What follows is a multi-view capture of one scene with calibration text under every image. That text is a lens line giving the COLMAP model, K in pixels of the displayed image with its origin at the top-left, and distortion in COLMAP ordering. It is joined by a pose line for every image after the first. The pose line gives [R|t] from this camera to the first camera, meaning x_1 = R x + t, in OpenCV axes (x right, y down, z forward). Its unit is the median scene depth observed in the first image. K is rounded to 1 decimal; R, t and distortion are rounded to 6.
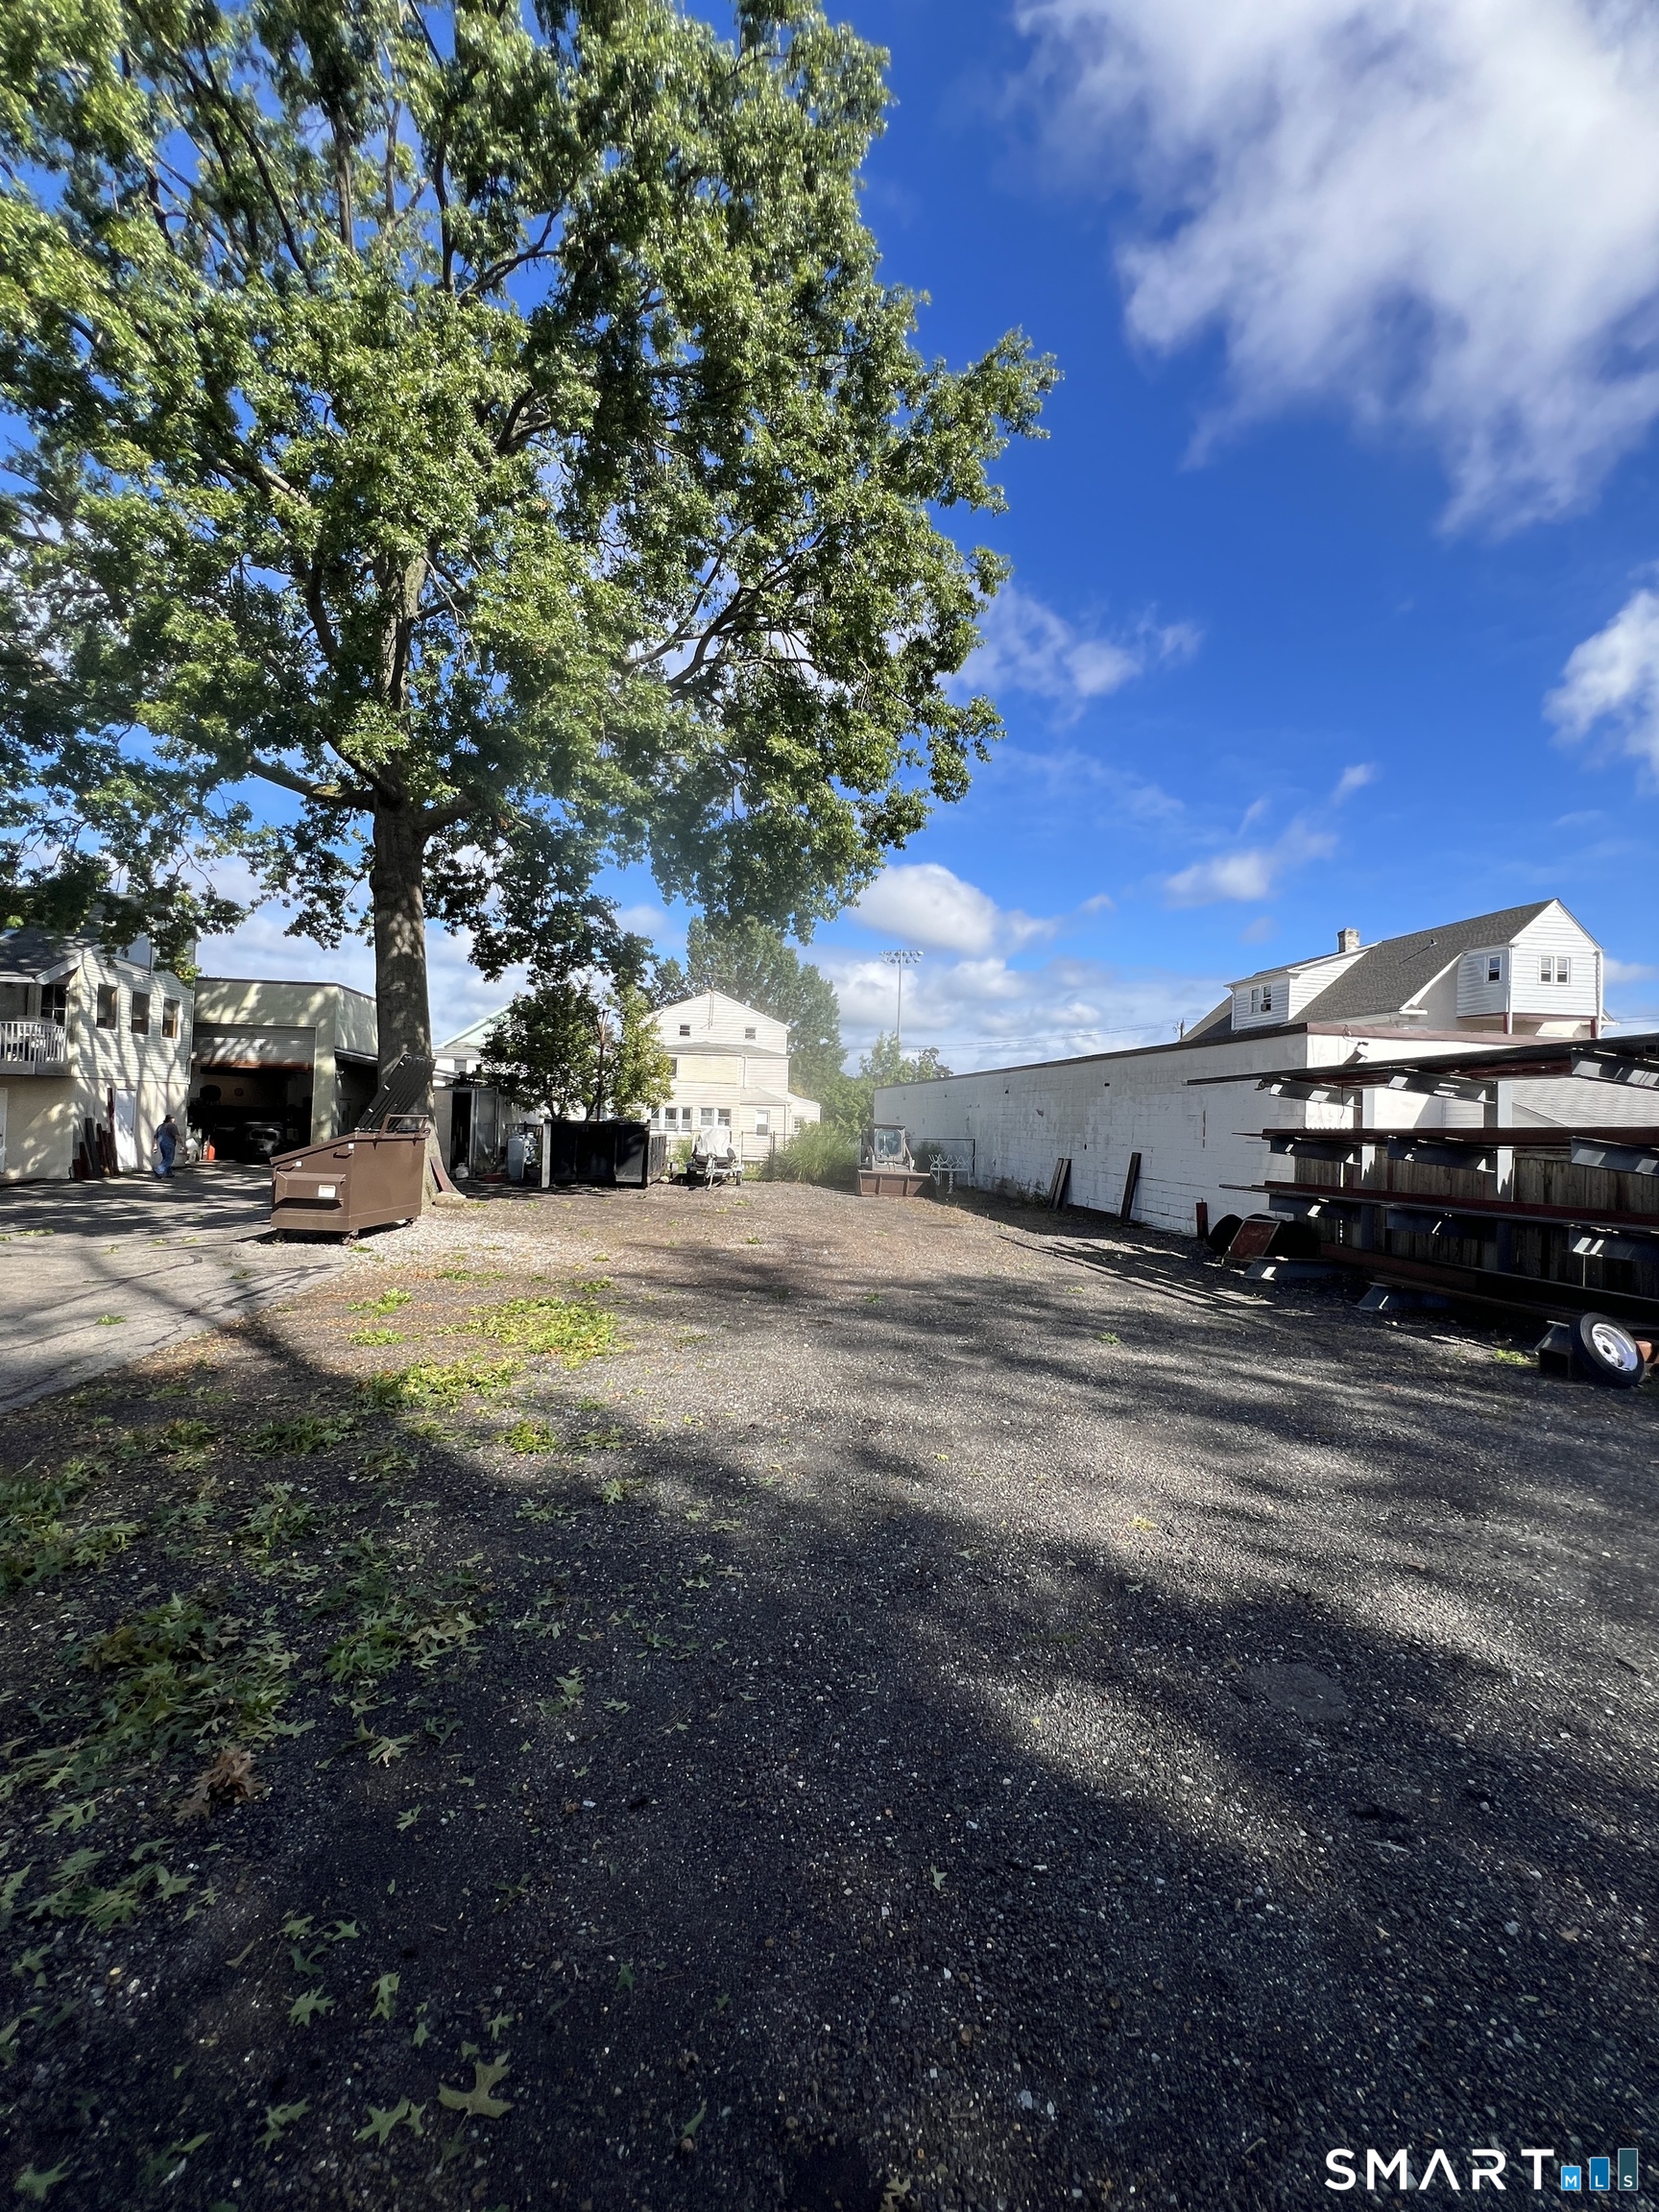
lens RADIAL K [[889.4, 0, 836.7], [0, 889.4, 1095.9], [0, 0, 1]] dist [0.000100, 0.000101]
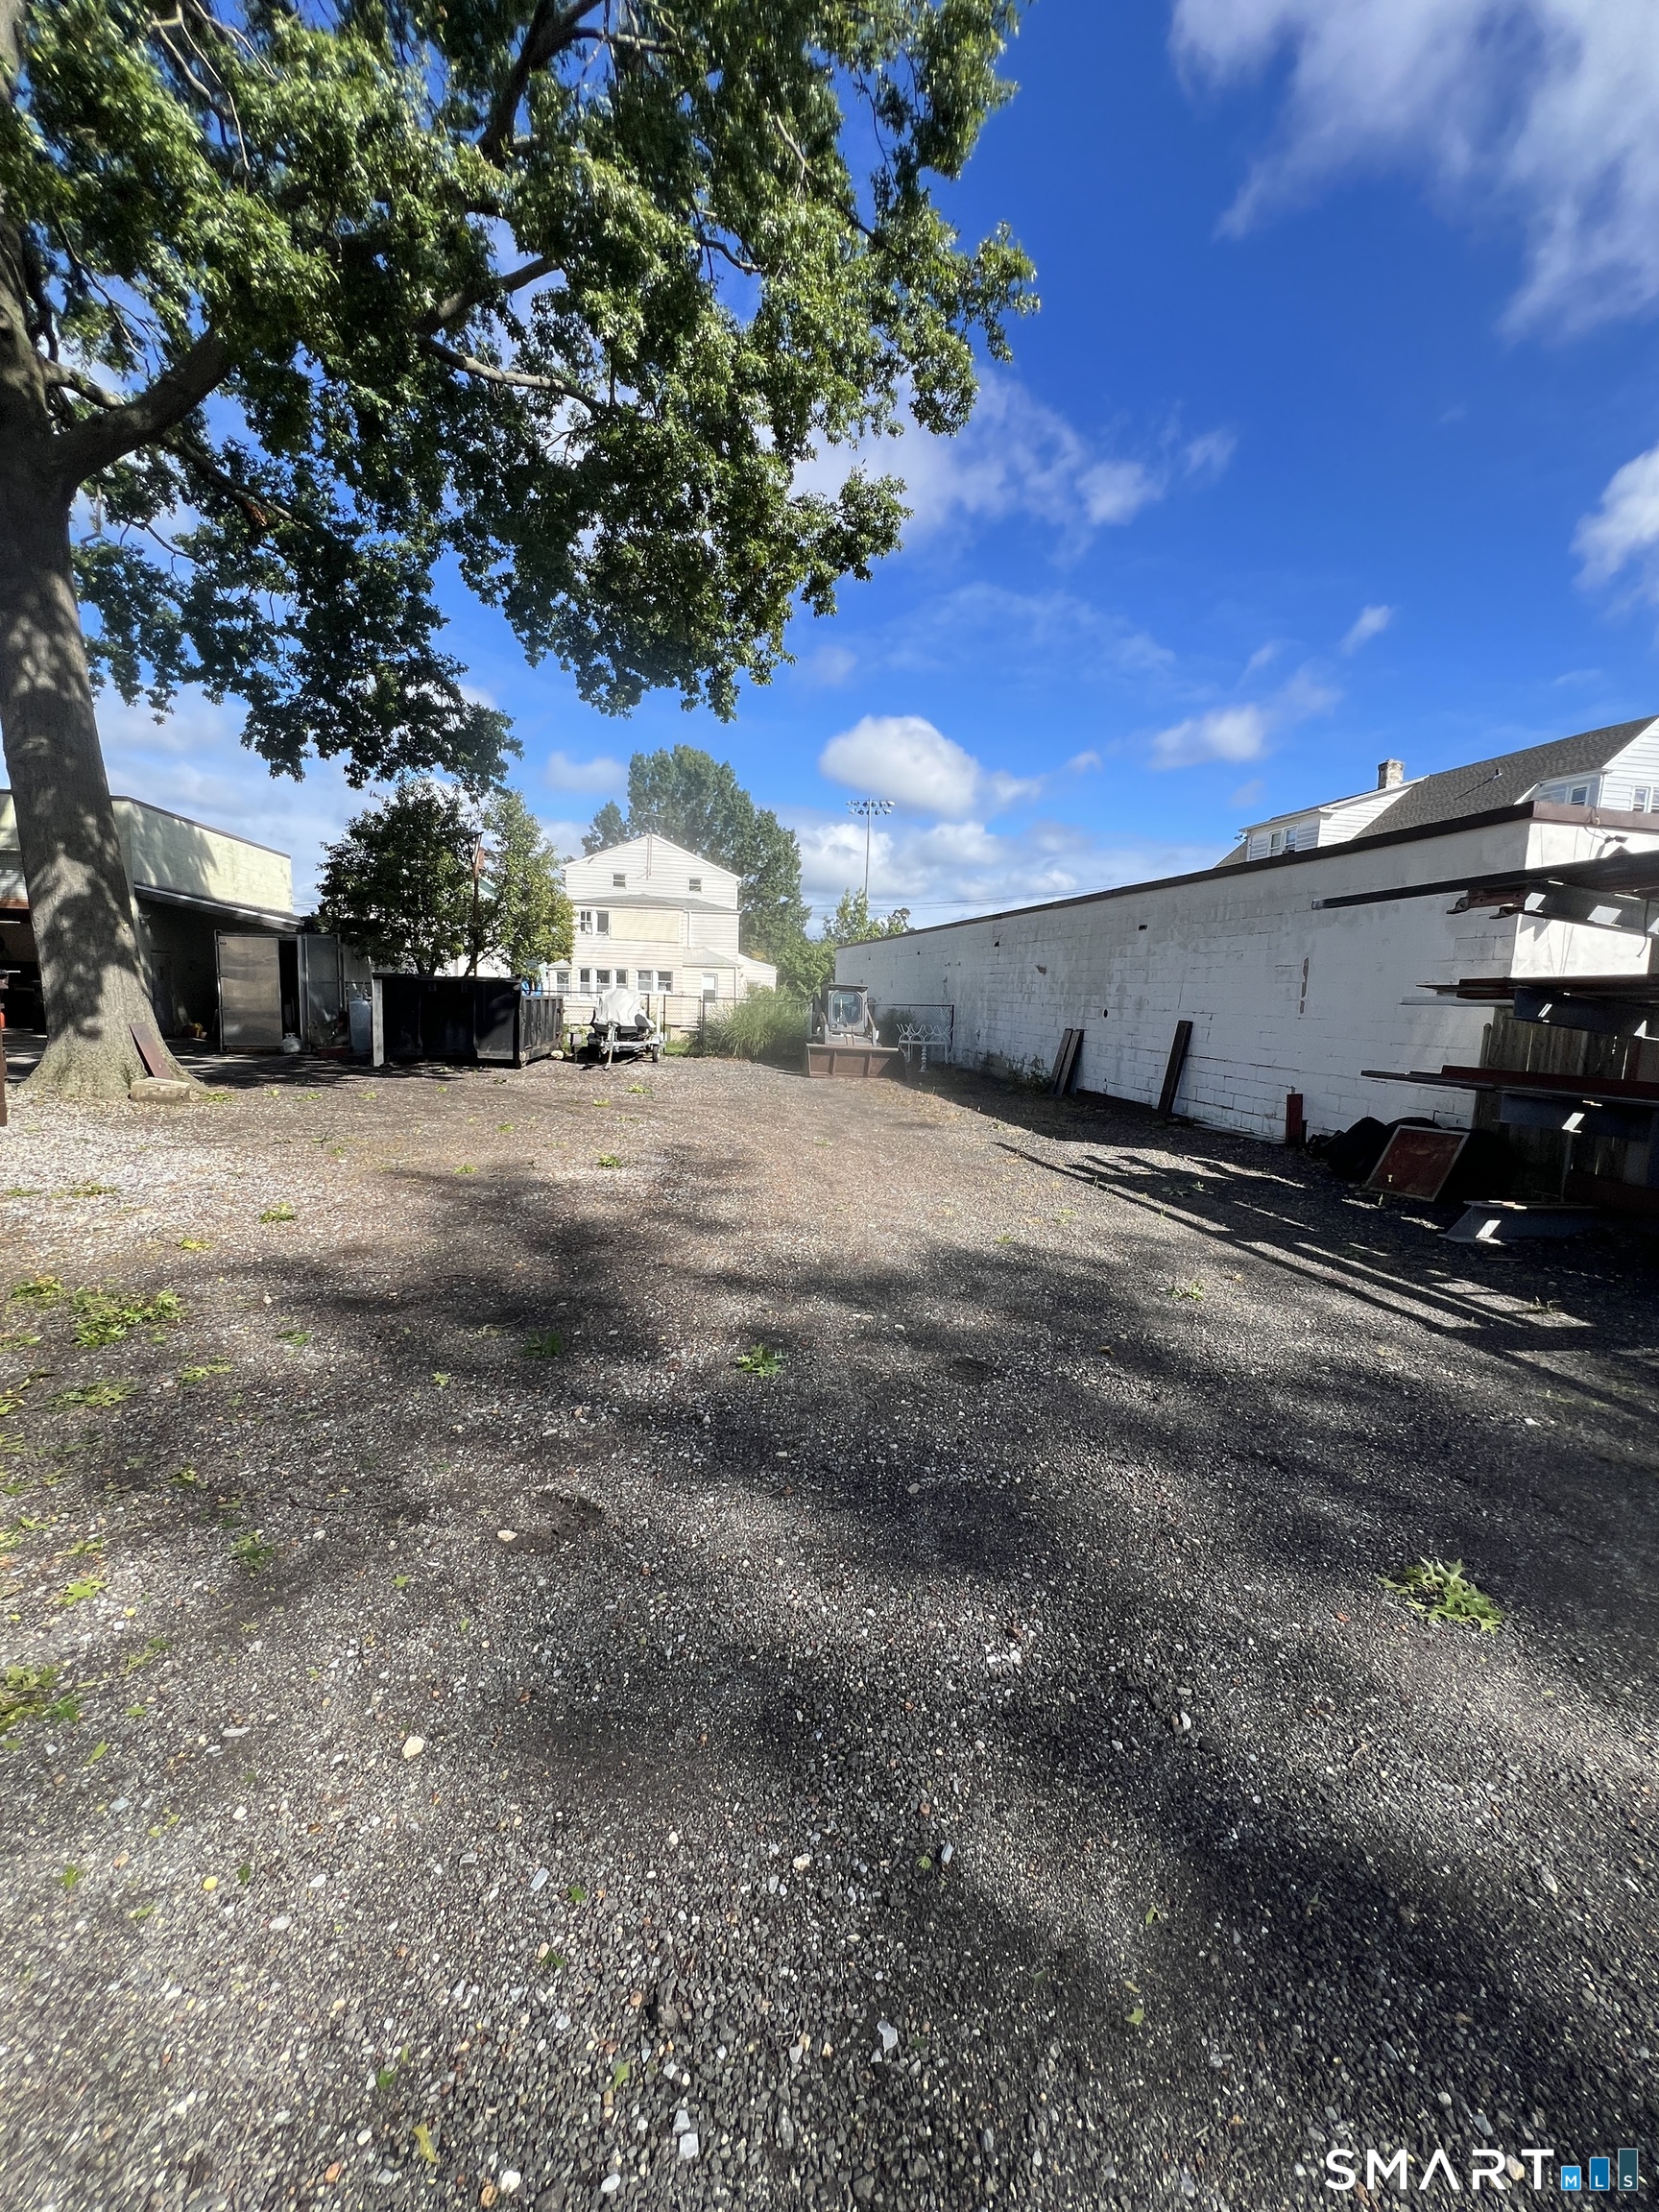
lens RADIAL K [[888.8, 0, 829.5], [0, 888.8, 1106.0], [0, 0, 1]] dist [-0.000611, 0.000302]
pose [[0.999700, 0.000297, 0.024494, 0.026627], [-0.004102, 0.987838, 0.155431, 0.017690], [-0.024150, -0.155485, 0.987543, 0.238975]]
